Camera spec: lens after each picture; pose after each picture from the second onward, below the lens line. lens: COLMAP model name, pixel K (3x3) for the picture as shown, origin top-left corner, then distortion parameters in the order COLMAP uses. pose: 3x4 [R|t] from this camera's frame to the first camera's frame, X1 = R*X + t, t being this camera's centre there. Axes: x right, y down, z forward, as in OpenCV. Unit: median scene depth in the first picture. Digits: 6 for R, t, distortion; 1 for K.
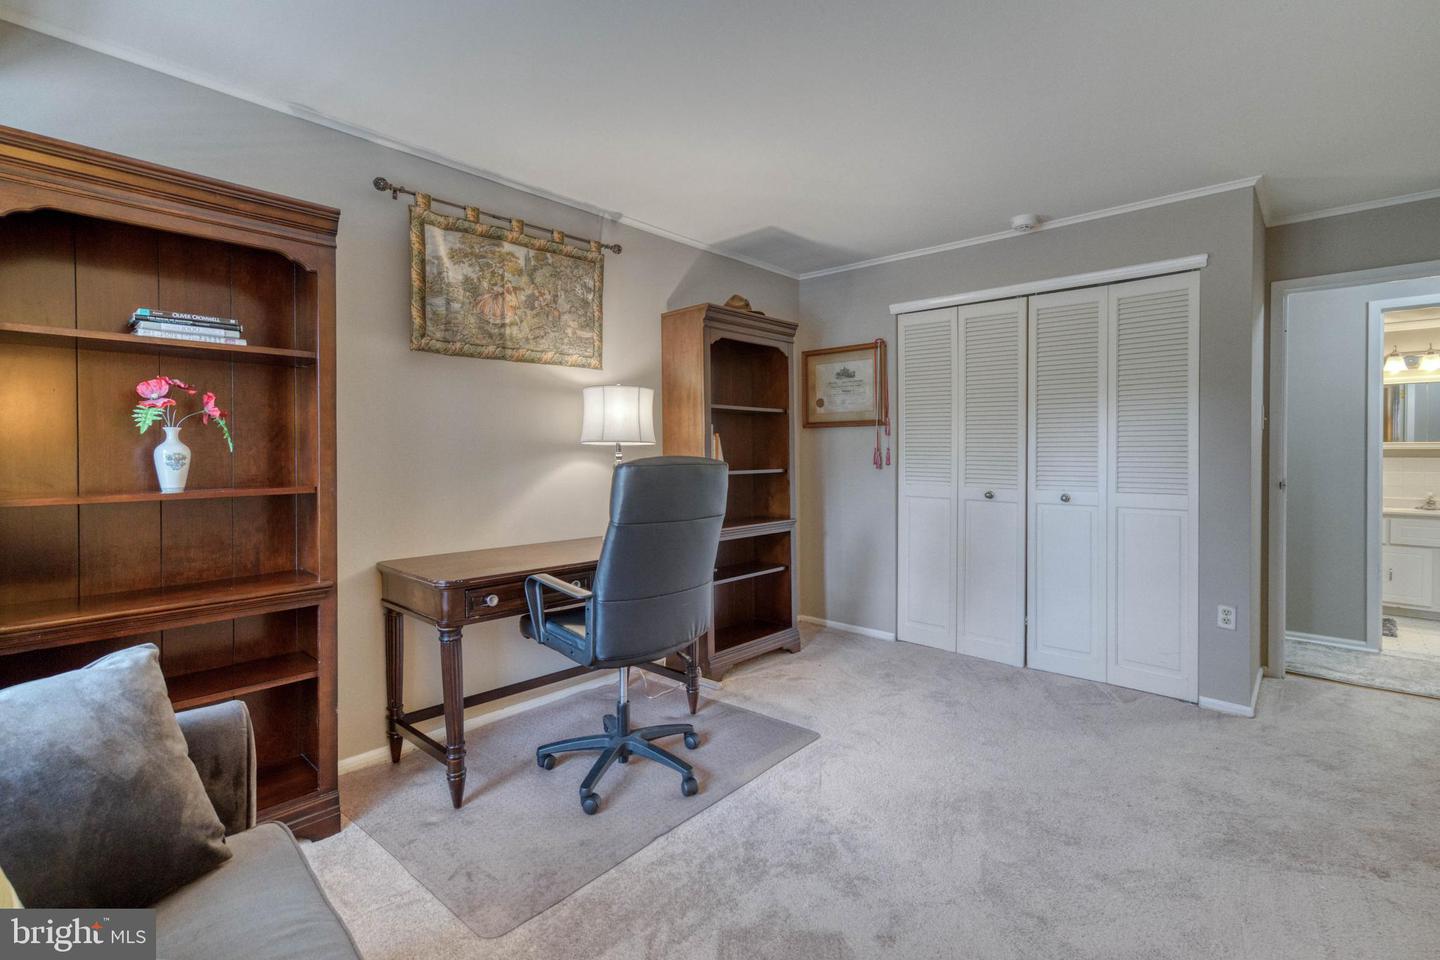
lens RADIAL K [[674.9, 0, 727.4], [0, 674.9, 436.9], [0, 0, 1]] dist [0.001014, 0.023923]
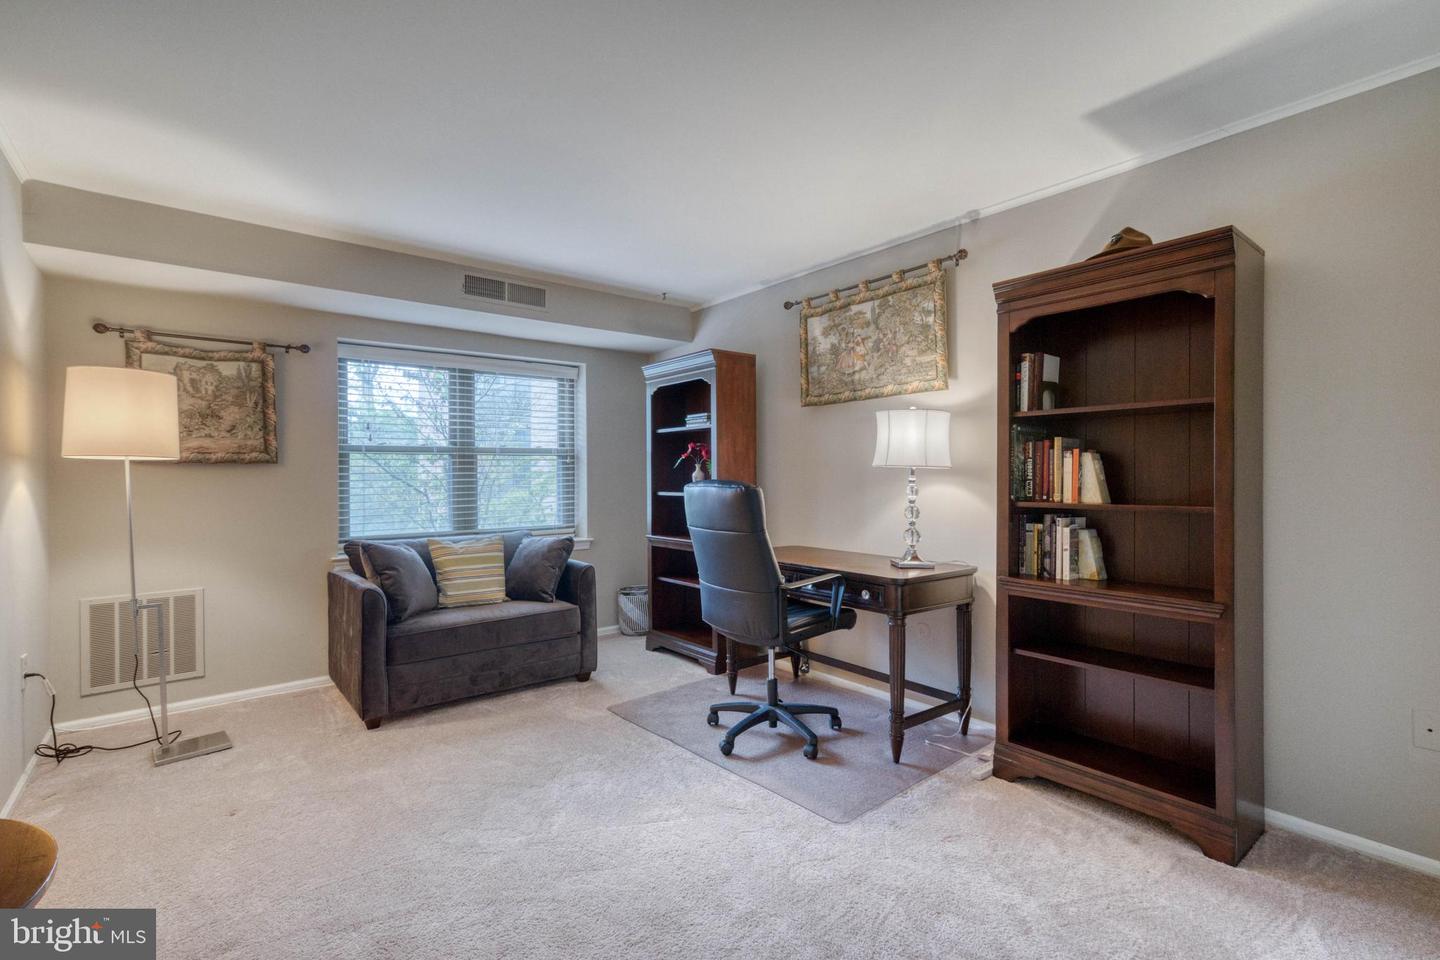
lens RADIAL K [[652.4, 0, 708.7], [0, 652.4, 466.3], [0, 0, 1]] dist [-0.000271, 0.008812]
pose [[-0.162568, -0.017398, -0.986544, 0.872505], [0.016995, 0.999647, -0.020429, 0.025144], [0.986551, -0.020088, -0.162215, 0.912673]]
